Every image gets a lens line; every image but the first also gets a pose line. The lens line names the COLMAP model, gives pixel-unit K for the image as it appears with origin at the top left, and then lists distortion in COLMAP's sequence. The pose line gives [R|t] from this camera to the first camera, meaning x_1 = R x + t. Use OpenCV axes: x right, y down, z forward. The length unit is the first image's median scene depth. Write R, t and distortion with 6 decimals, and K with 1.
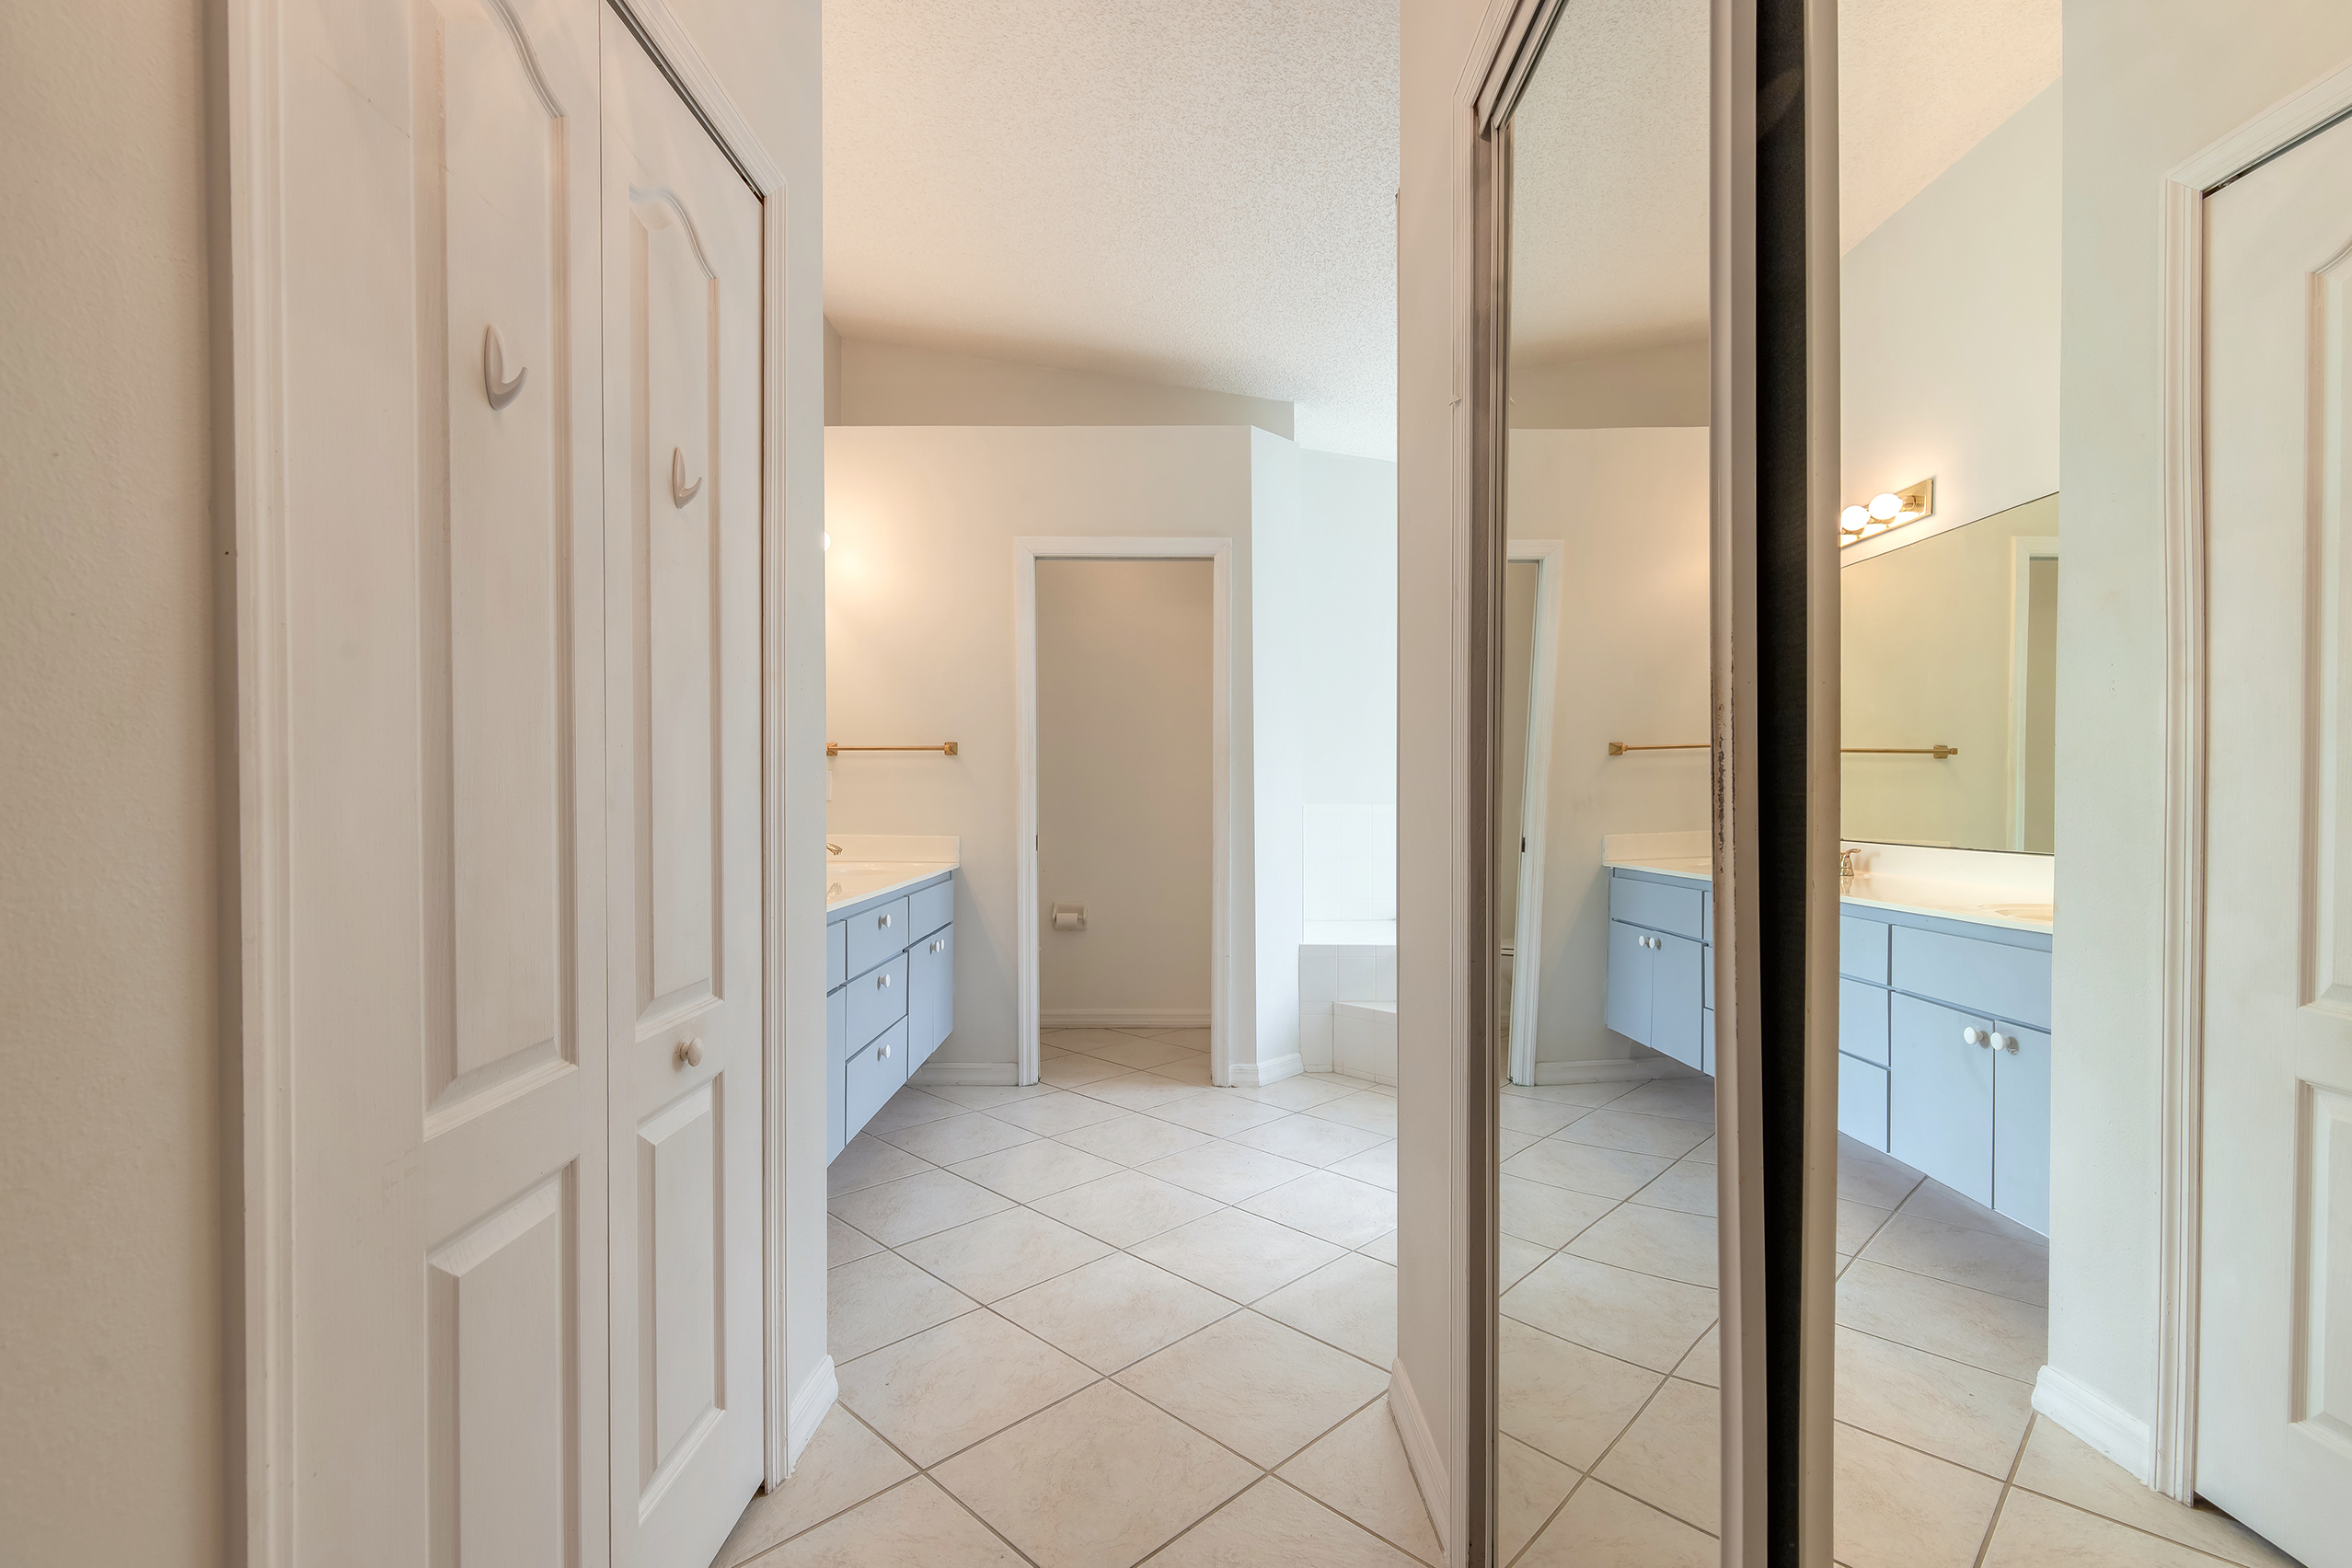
lens RADIAL K [[1058.0, 0, 1176.9], [0, 1058.0, 790.7], [0, 0, 1]] dist [0.007054, -0.001076]
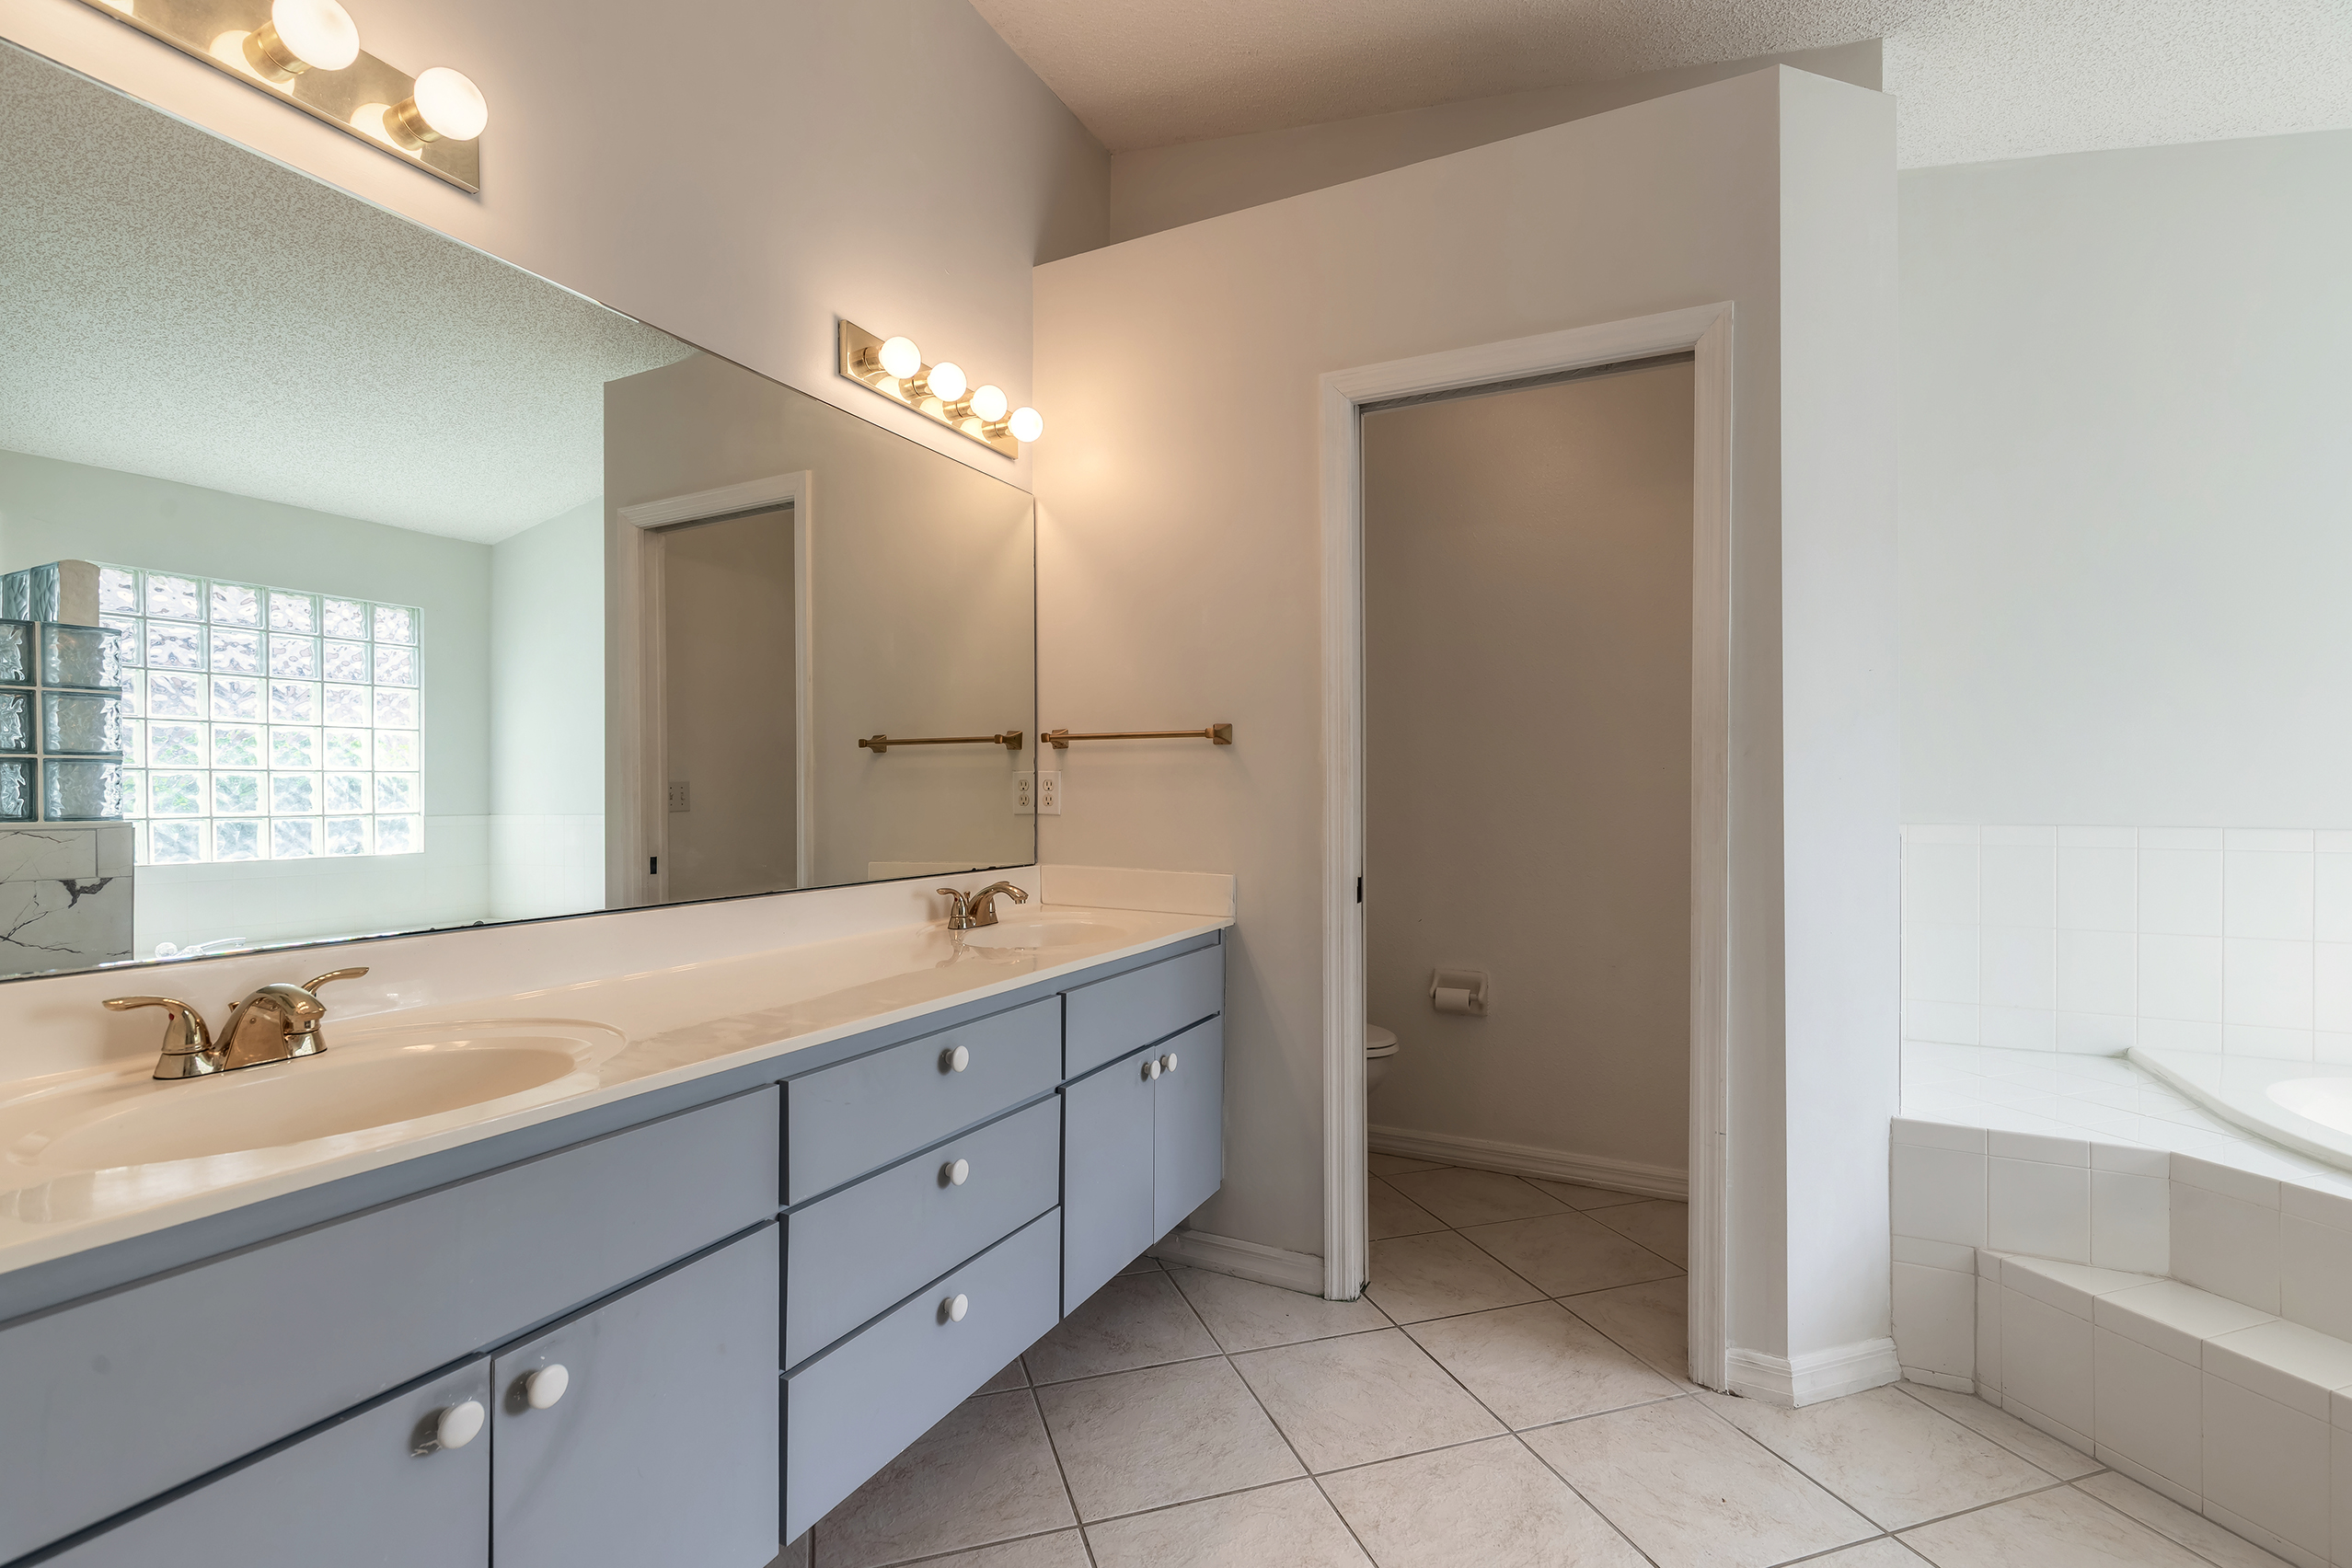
lens RADIAL K [[1058.0, 0, 1172.0], [0, 1058.0, 794.1], [0, 0, 1]] dist [0.007054, -0.001076]
pose [[0.891478, 0.002790, -0.453056, 0.043078], [0.000551, 0.999974, 0.007242, -0.008941], [0.453065, -0.006705, 0.891452, 0.429782]]
